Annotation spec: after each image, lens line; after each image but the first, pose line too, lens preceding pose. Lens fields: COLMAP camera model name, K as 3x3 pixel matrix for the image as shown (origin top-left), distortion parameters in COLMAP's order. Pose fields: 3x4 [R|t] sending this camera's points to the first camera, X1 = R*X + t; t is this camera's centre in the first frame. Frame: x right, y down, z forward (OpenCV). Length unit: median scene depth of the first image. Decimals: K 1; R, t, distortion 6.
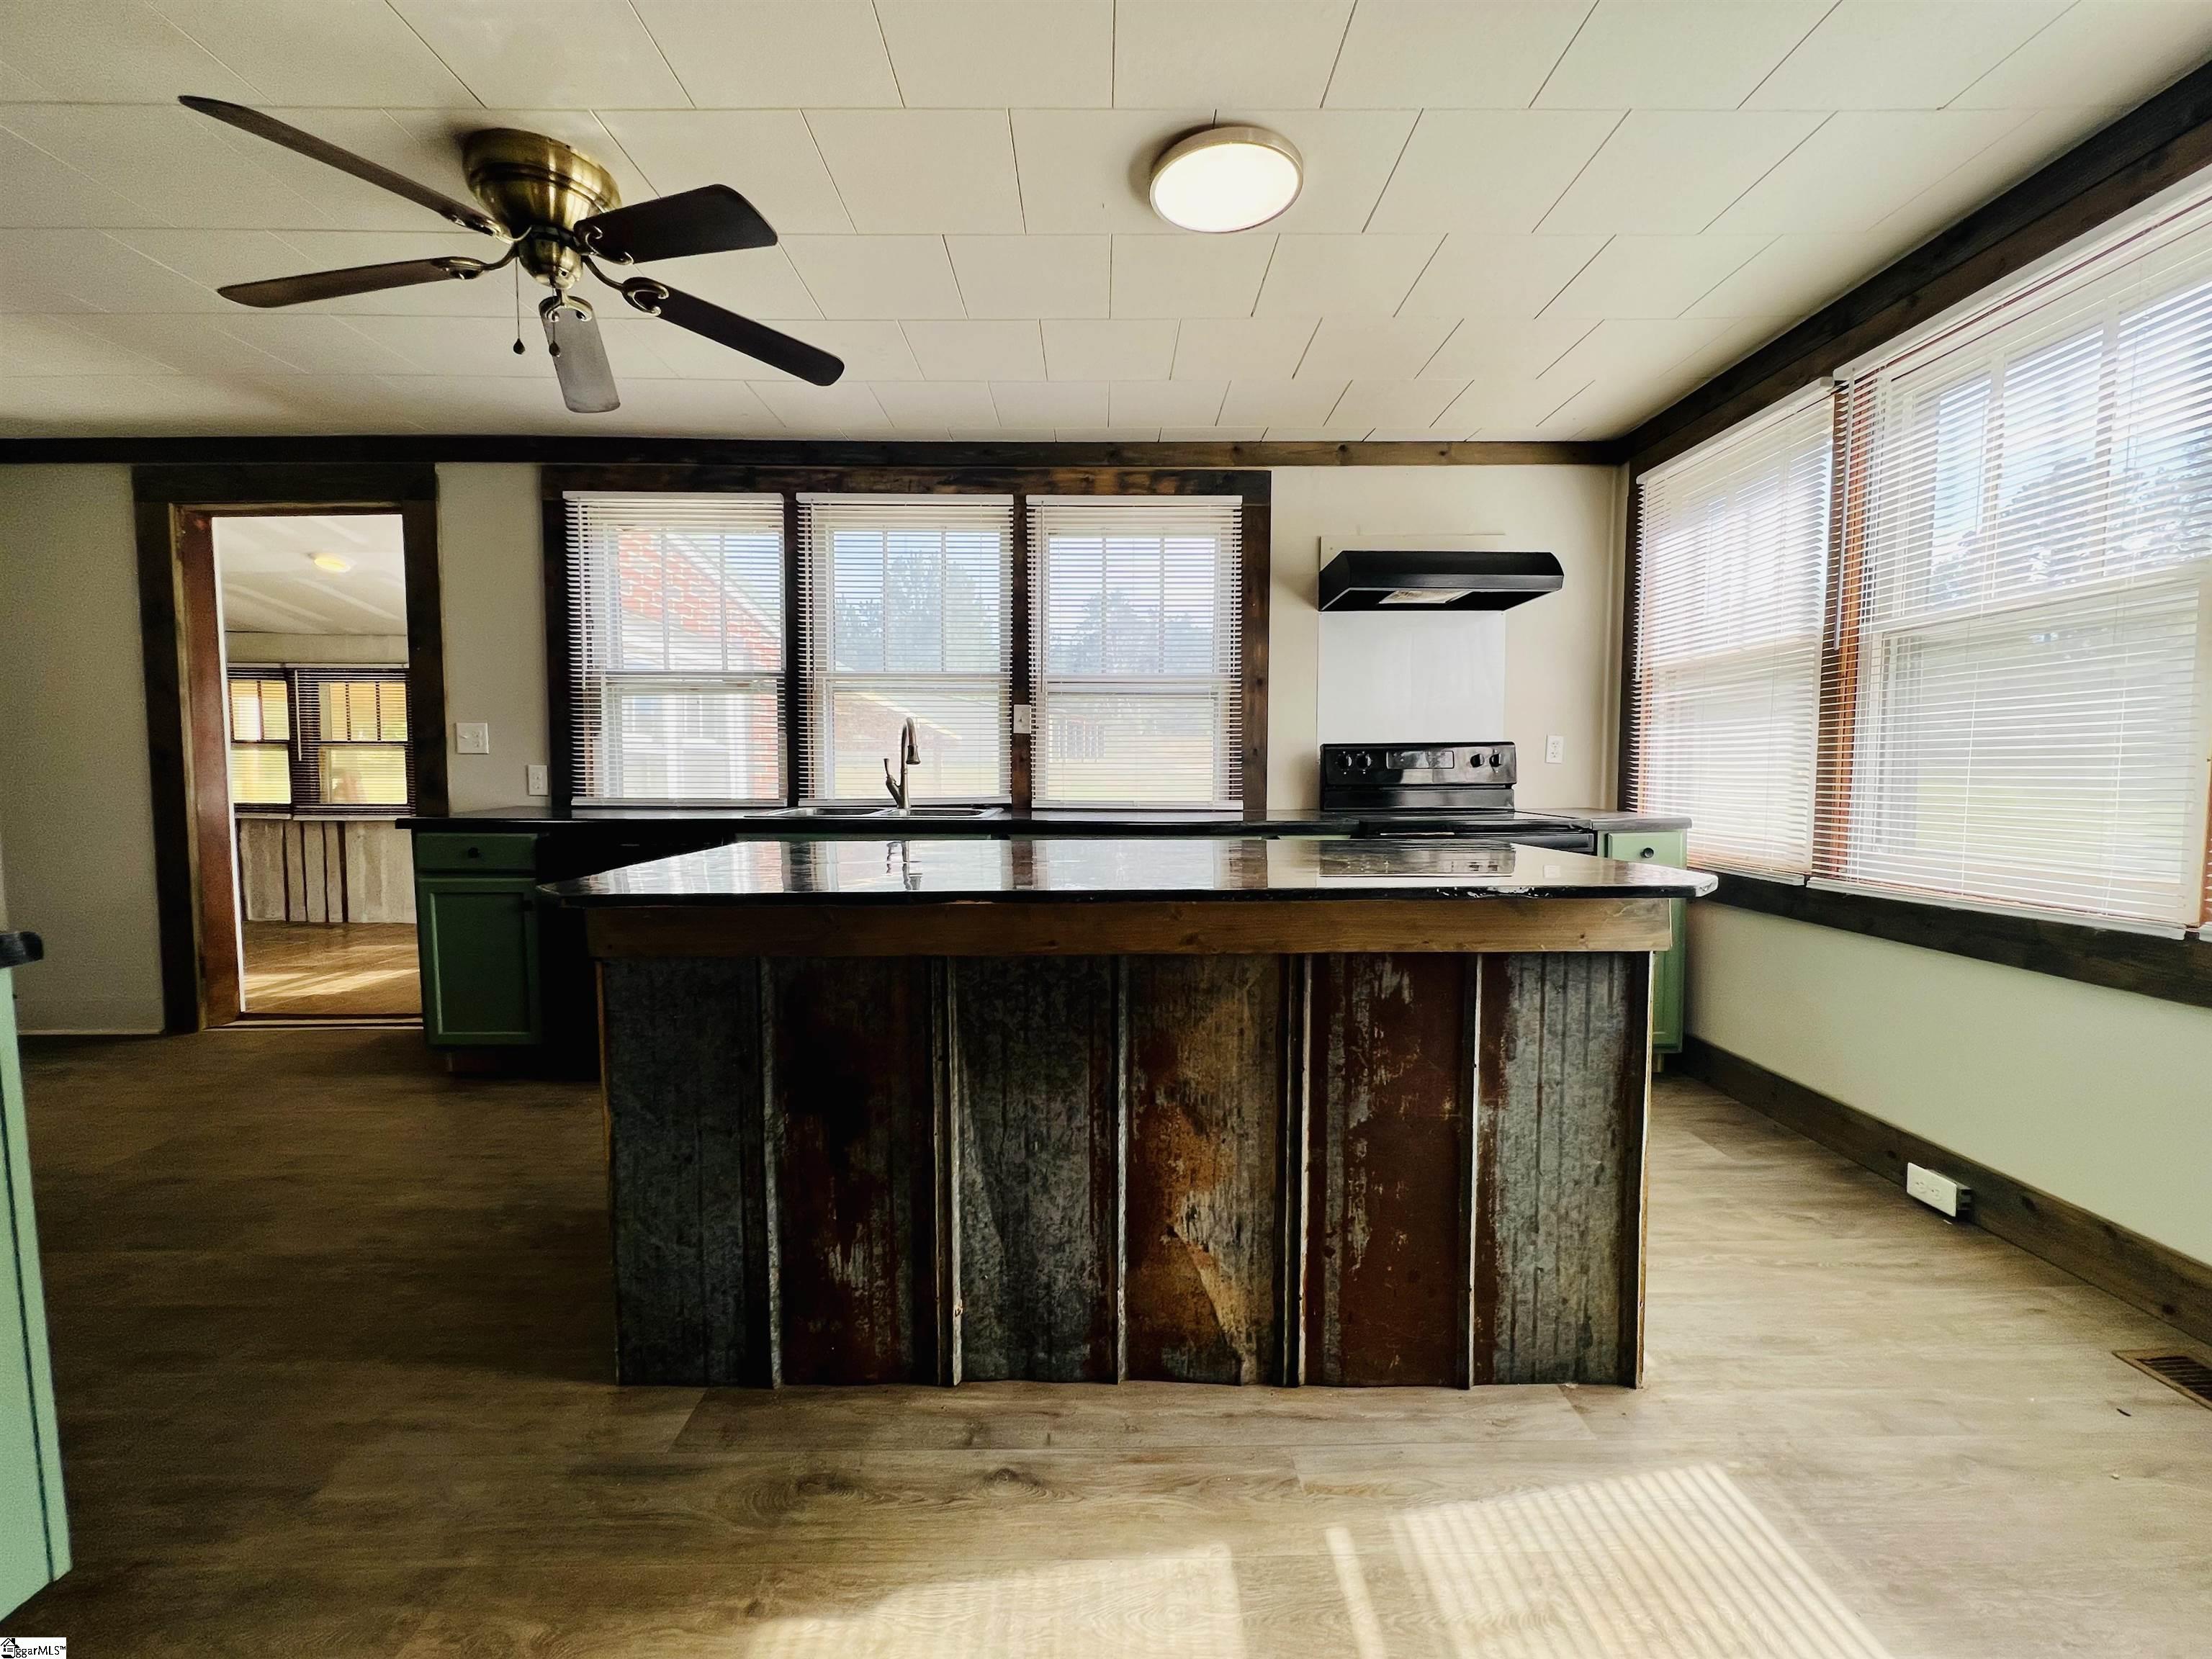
lens RADIAL K [[881.1, 0, 1103.1], [0, 881.1, 823.2], [0, 0, 1]] dist [-0.000375, 0.000375]
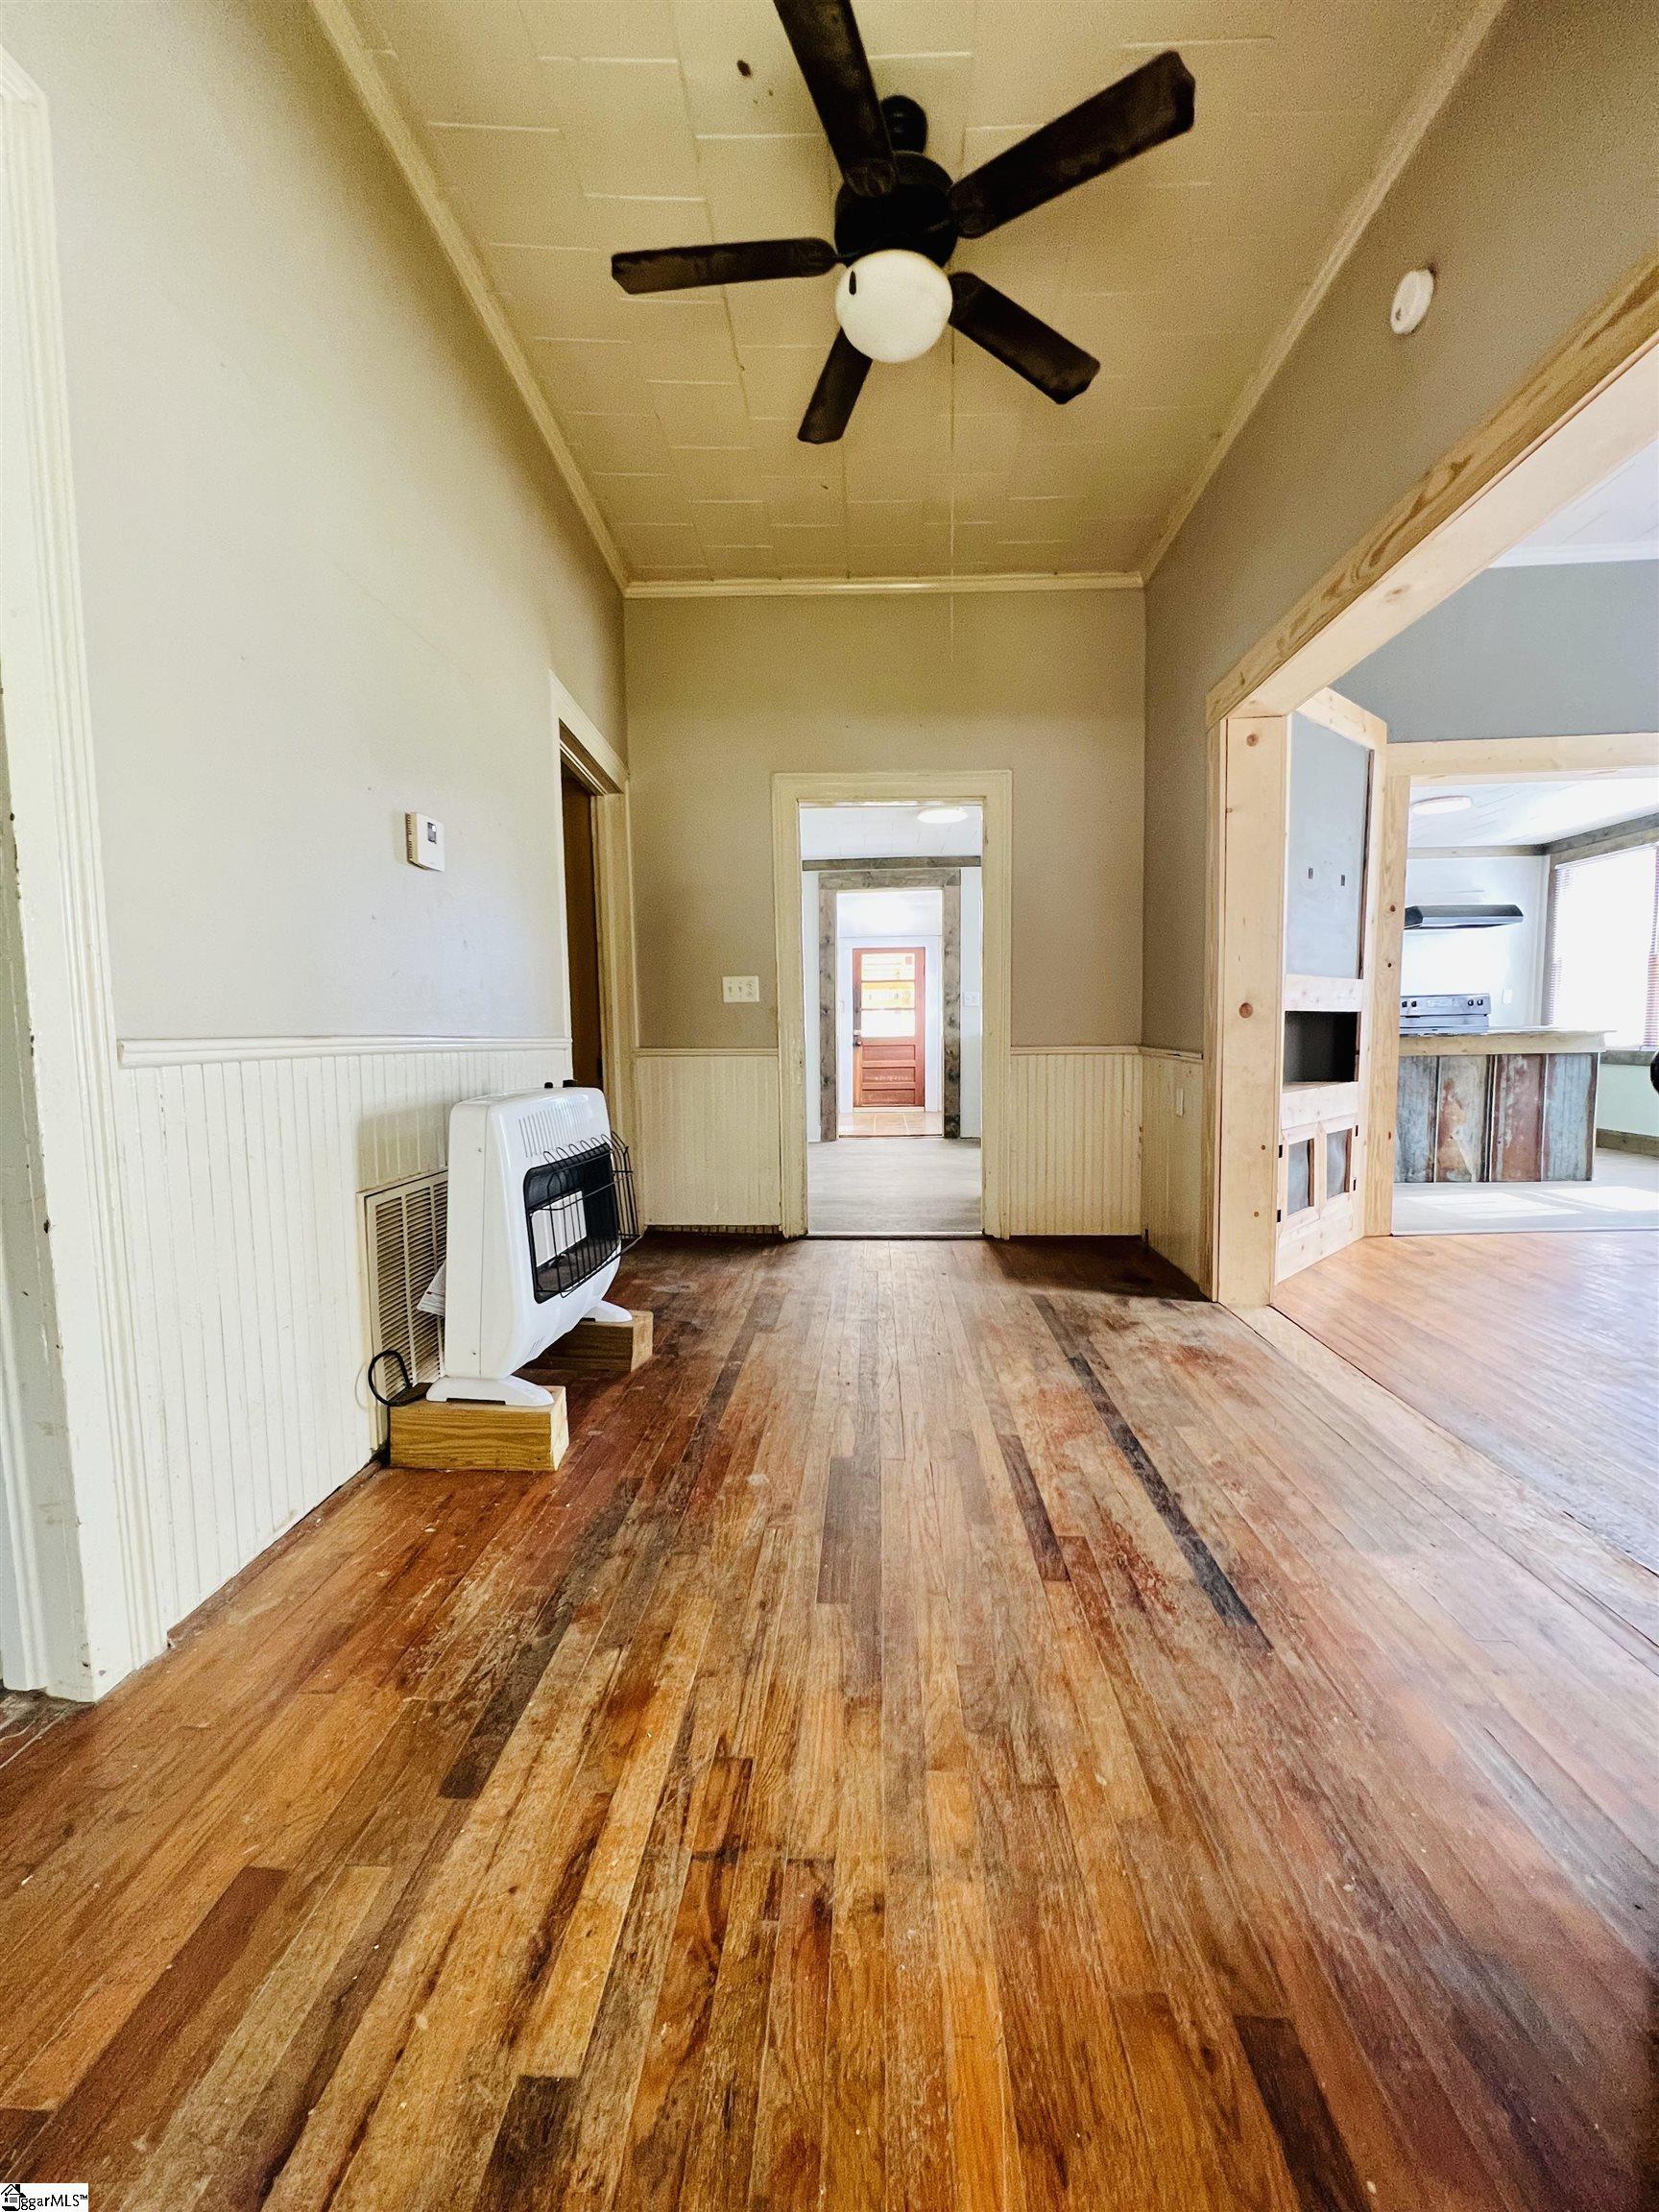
lens RADIAL K [[881.1, 0, 841.0], [0, 881.1, 1103.0], [0, 0, 1]] dist [-0.000375, 0.000375]
pose [[0.998827, -0.007777, -0.047783, -2.131747], [0.008918, 0.999679, 0.023709, 0.224876], [0.047583, -0.024107, 0.998576, -2.539658]]
